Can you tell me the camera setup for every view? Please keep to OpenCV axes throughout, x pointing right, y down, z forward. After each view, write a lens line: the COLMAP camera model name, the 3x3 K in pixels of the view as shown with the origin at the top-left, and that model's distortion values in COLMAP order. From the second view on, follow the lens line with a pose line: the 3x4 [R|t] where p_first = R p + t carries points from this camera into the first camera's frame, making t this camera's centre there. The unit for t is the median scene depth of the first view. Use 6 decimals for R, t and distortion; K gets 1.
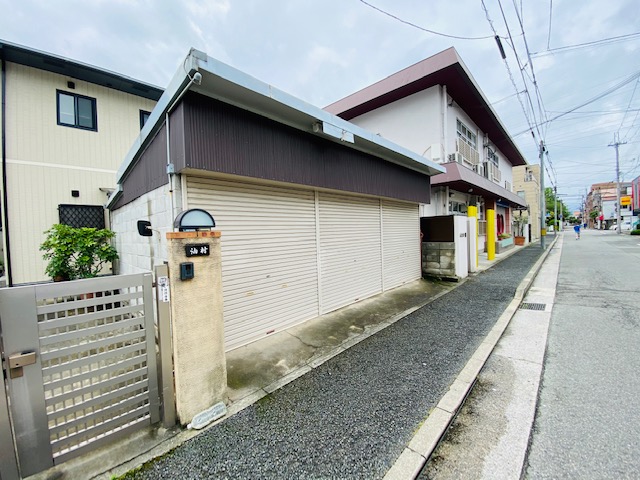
lens RADIAL K [[256.4, 0, 321.2], [0, 256.4, 238.4], [0, 0, 1]] dist [-0.000191, -0.011577]
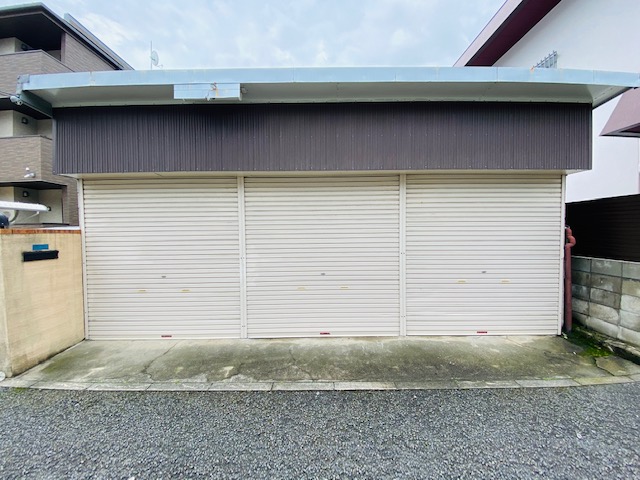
lens RADIAL K [[256.4, 0, 324.7], [0, 256.4, 239.1], [0, 0, 1]] dist [-0.000191, -0.011577]
pose [[0.692812, 0.042893, -0.719842, 0.743945], [-0.031573, 0.999076, 0.029145, -0.028812], [0.720427, 0.002535, 0.693526, 0.671568]]
